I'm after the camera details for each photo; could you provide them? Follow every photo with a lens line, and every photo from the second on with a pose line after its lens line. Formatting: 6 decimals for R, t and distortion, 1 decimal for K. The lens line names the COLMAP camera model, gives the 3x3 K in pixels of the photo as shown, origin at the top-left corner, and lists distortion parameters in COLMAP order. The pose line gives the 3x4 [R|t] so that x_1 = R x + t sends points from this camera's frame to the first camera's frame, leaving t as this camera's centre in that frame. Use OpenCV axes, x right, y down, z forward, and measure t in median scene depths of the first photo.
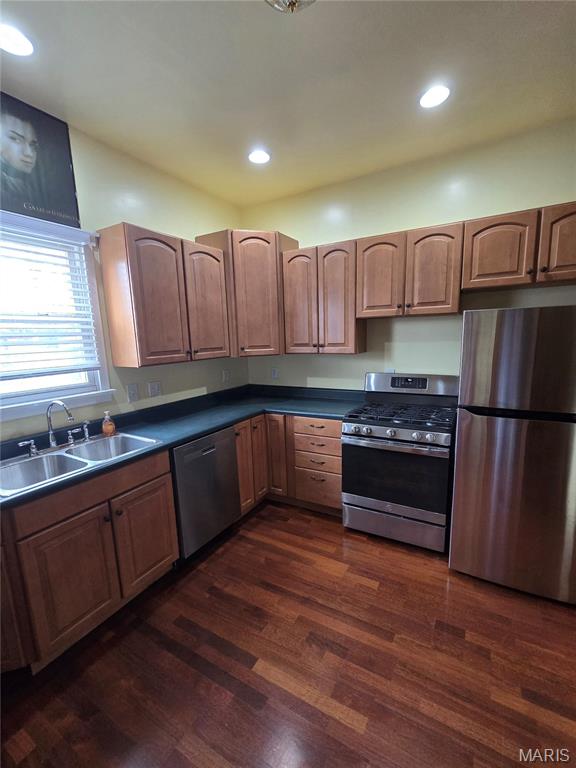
lens RADIAL K [[310.4, 0, 288.0], [0, 310.4, 384.0], [0, 0, 1]] dist [-0.000168, 0.007508]
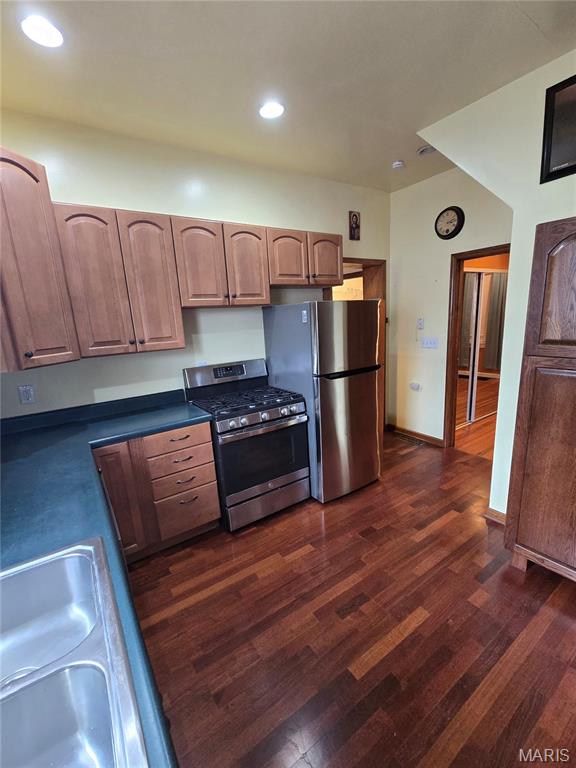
lens RADIAL K [[320.1, 0, 288.0], [0, 320.1, 384.0], [0, 0, 1]] dist [0.029486, -0.000057]
pose [[0.490188, -0.179079, 0.853022, -0.491735], [0.176486, 0.978787, 0.104065, -0.044764], [-0.853562, 0.099535, 0.511395, 0.326393]]
